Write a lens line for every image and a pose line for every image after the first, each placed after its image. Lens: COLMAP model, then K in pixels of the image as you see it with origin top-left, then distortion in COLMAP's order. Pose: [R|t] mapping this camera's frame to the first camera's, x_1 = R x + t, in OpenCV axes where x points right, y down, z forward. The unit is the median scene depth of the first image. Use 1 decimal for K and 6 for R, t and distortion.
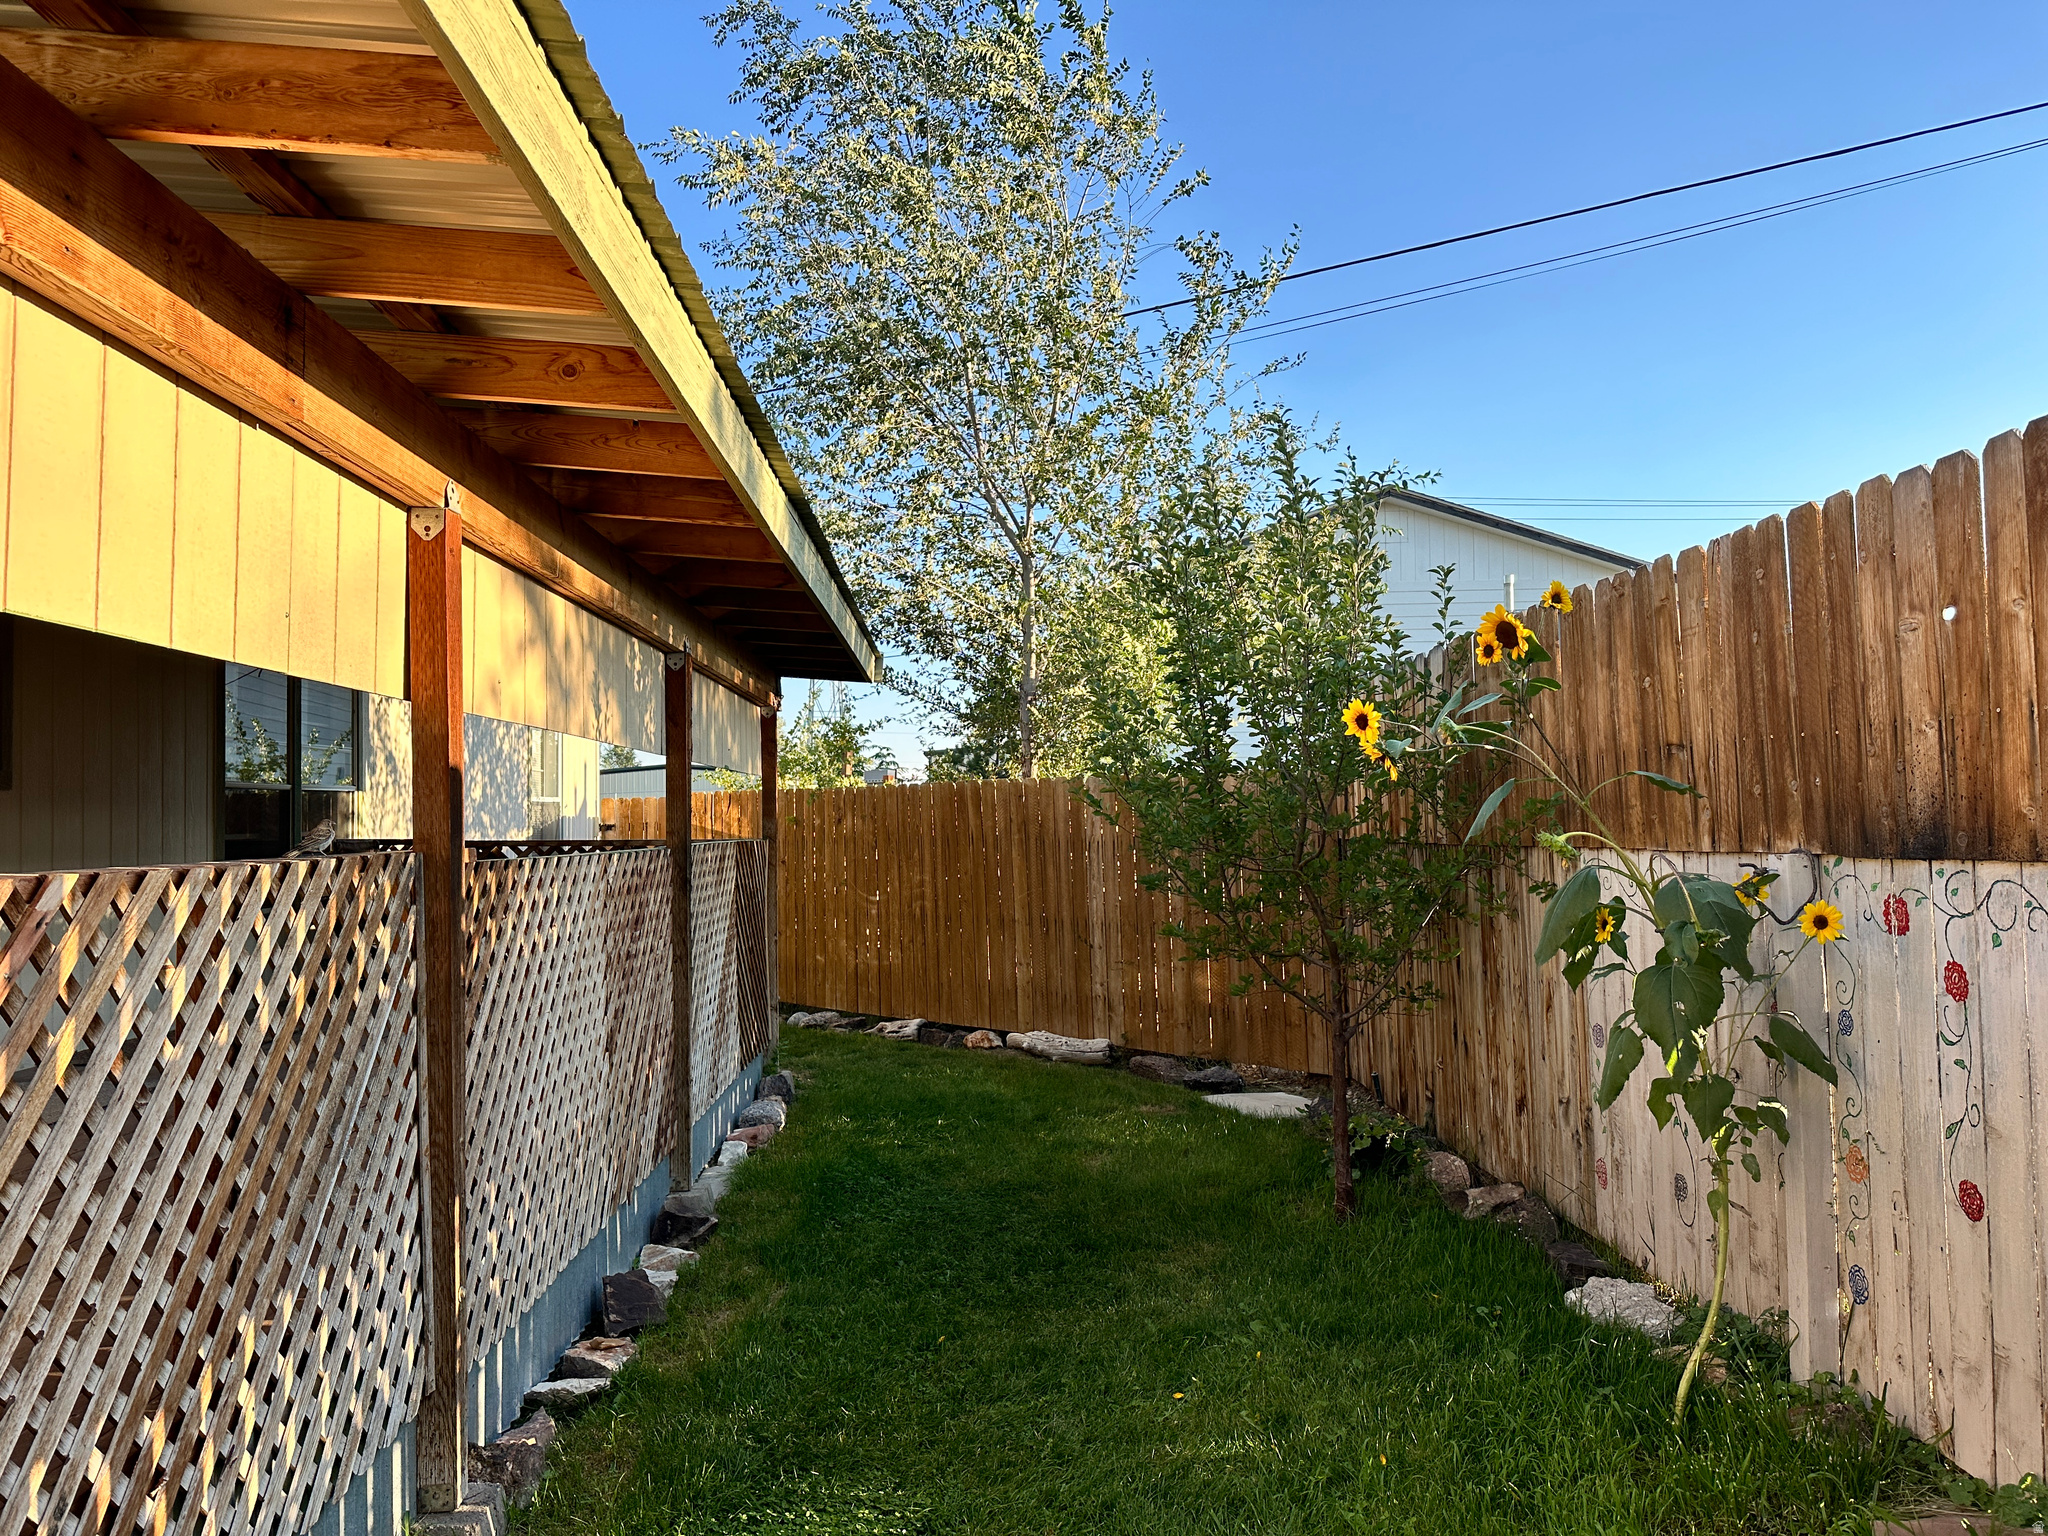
lens RADIAL K [[1429.8, 0, 1025.6], [0, 1429.8, 773.4], [0, 0, 1]] dist [0.011005, -0.004819]
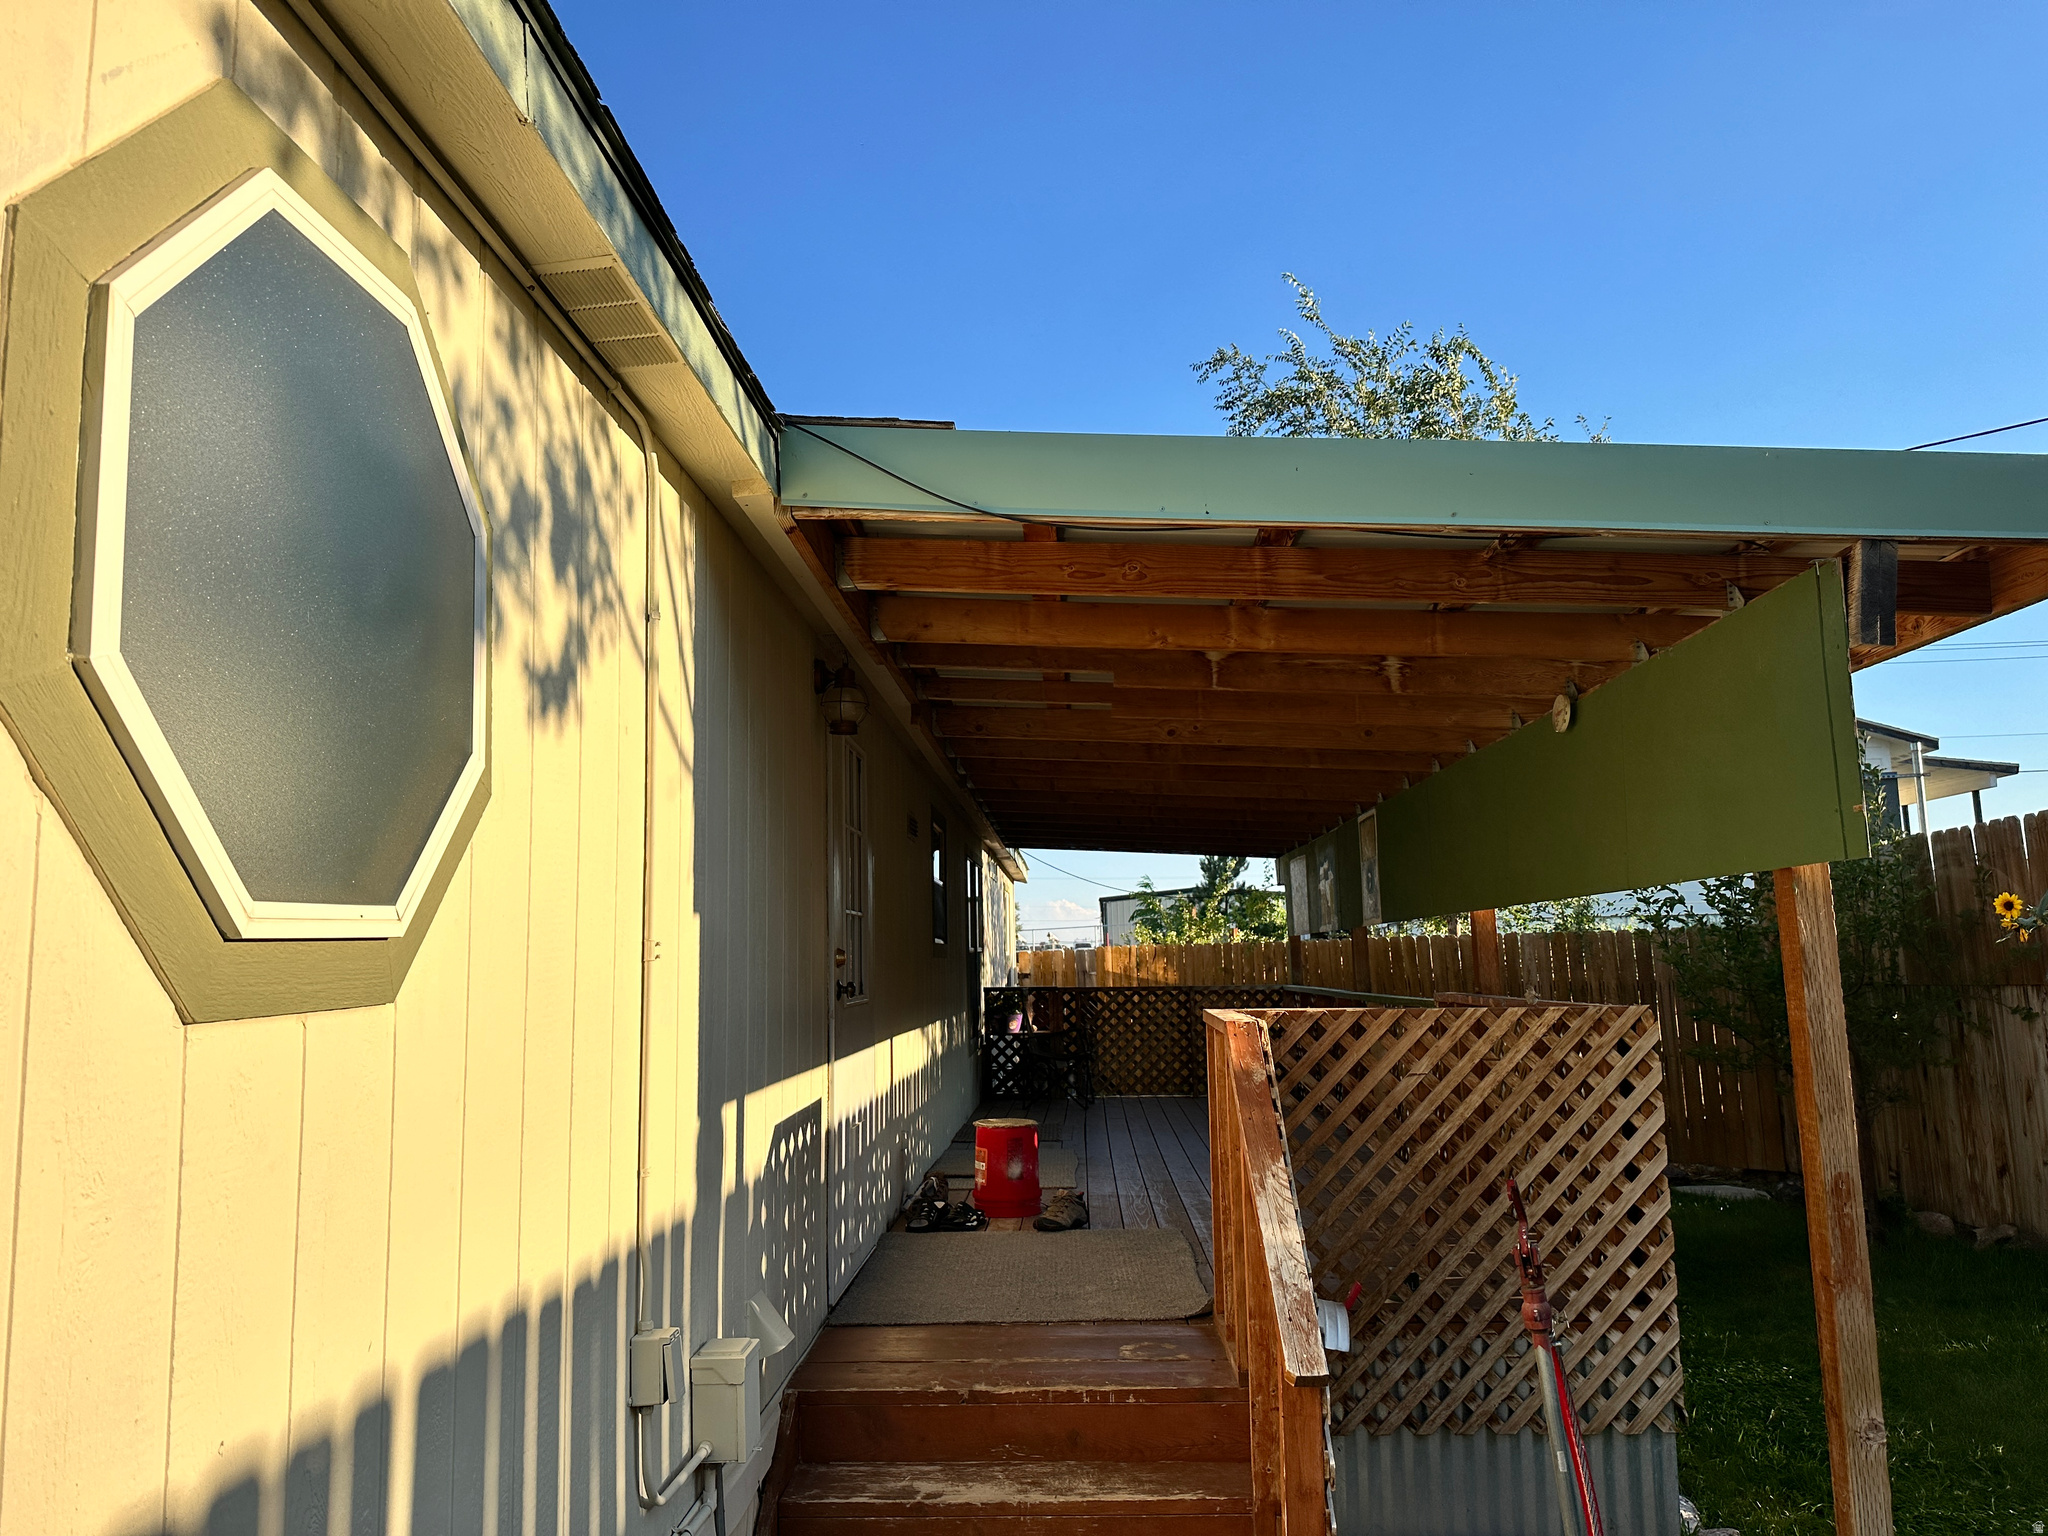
lens RADIAL K [[1429.8, 0, 1020.6], [0, 1429.8, 767.0], [0, 0, 1]] dist [0.011005, -0.004819]
pose [[0.997367, -0.005540, -0.072304, -0.494800], [-0.002686, 0.993572, -0.113174, -0.001622], [0.072467, 0.113070, 0.990941, -0.499446]]
